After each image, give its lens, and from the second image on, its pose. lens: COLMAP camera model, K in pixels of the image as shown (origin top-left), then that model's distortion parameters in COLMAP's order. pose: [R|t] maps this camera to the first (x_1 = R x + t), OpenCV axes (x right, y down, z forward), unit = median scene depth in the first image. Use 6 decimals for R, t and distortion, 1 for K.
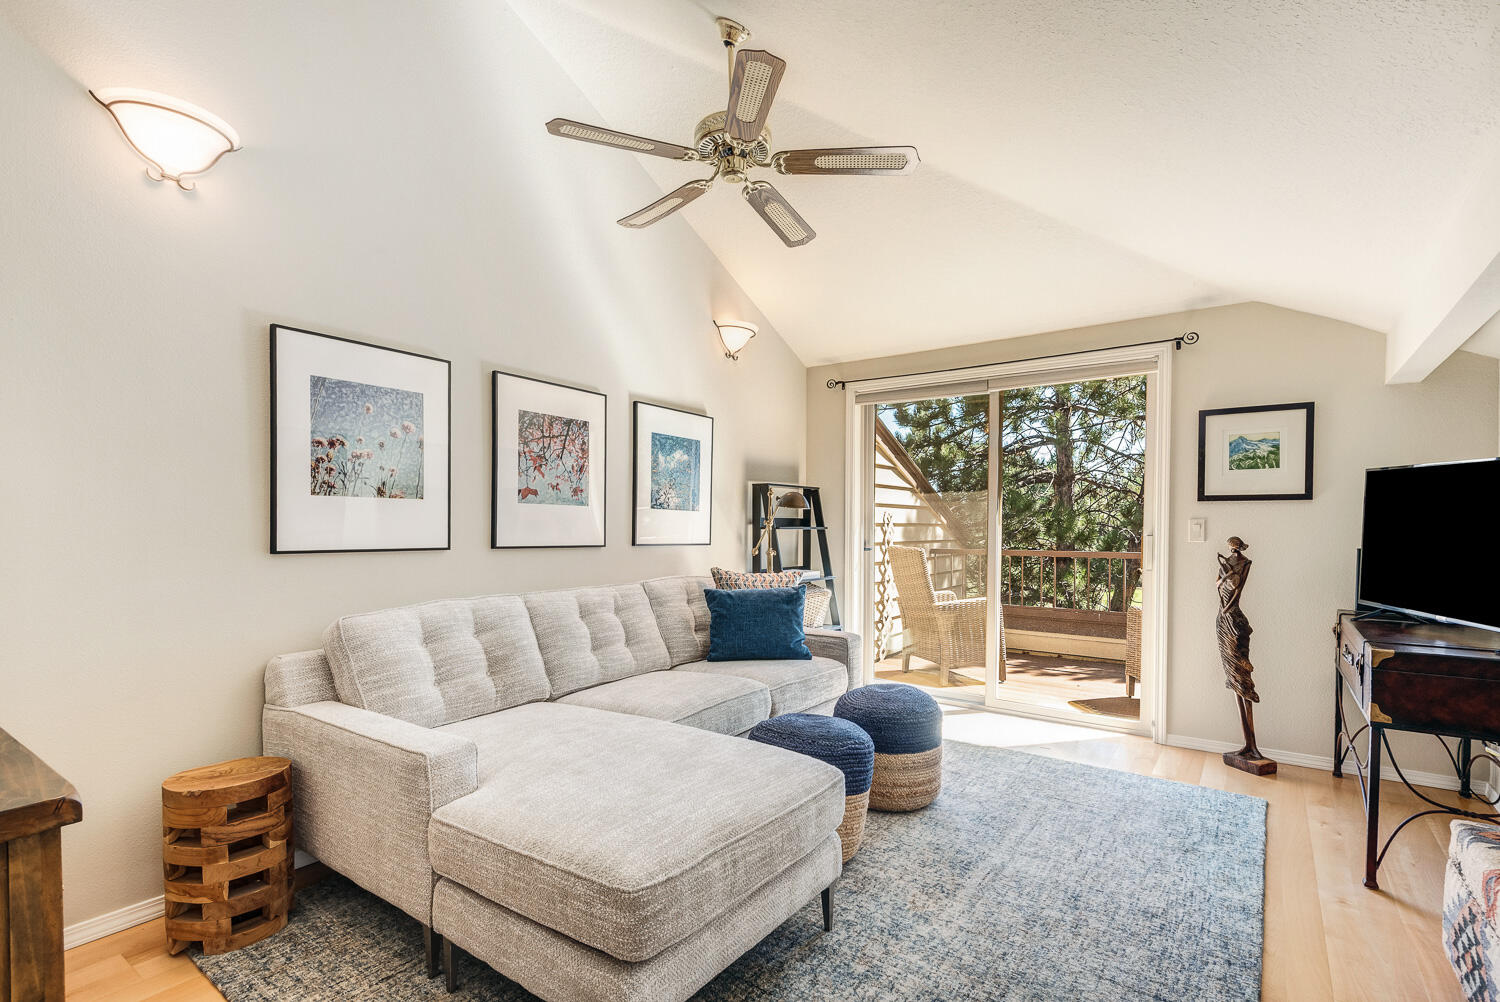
lens RADIAL K [[695.4, 0, 751.8], [0, 695.4, 531.6], [0, 0, 1]] dist [0.015435, -0.004499]
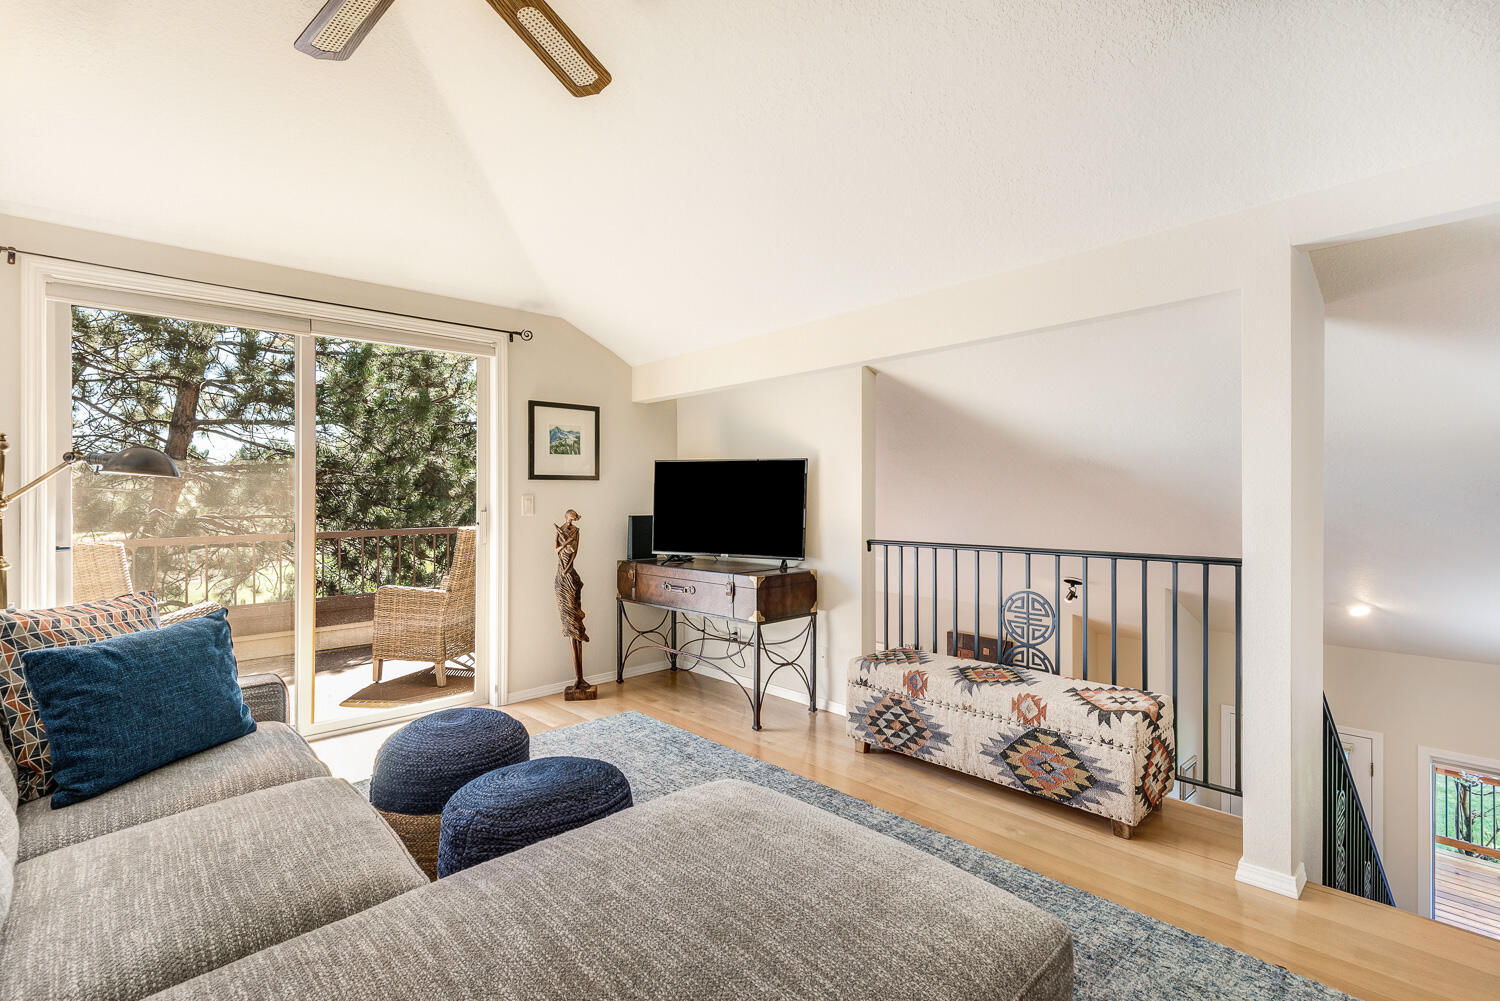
lens RADIAL K [[695.4, 0, 743.4], [0, 695.4, 494.4], [0, 0, 1]] dist [0.015435, -0.004499]
pose [[0.196657, -0.000940, 0.980472, -0.412007], [0.022172, 0.999748, -0.003488, -0.008093], [-0.980222, 0.022425, 0.196629, 0.448436]]
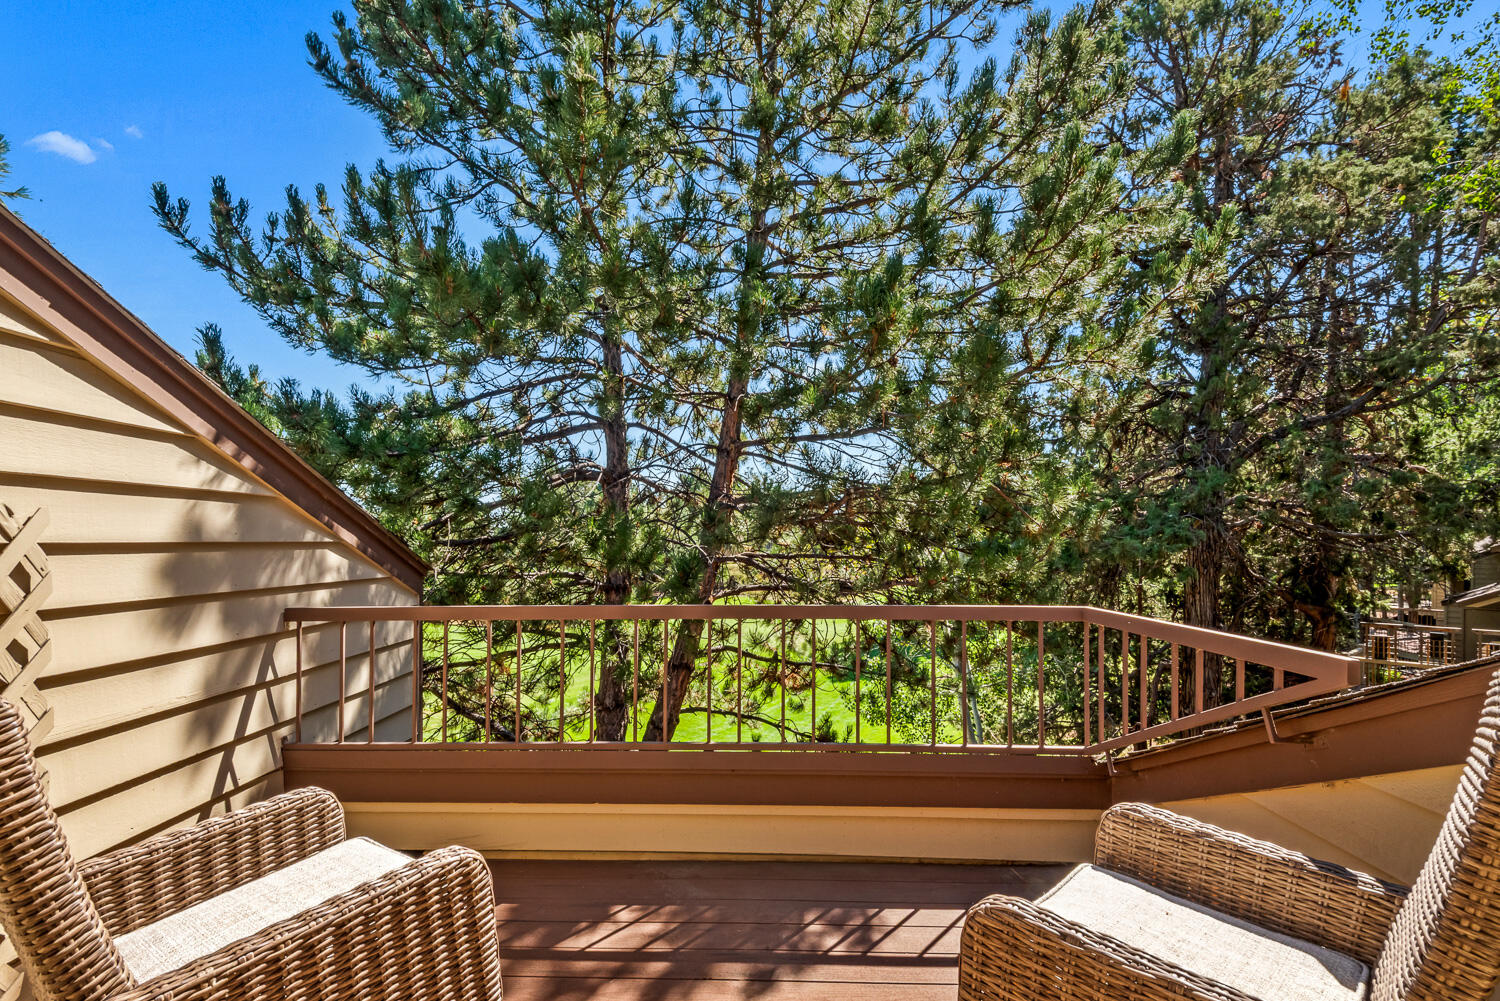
lens RADIAL K [[695.4, 0, 753.9], [0, 695.4, 531.5], [0, 0, 1]] dist [0.015435, -0.004499]
pose [[0.818951, 0.003119, 0.573855, 0.511825], [0.007841, 0.999831, -0.016624, -0.018149], [-0.573810, 0.018114, 0.818788, 1.113470]]
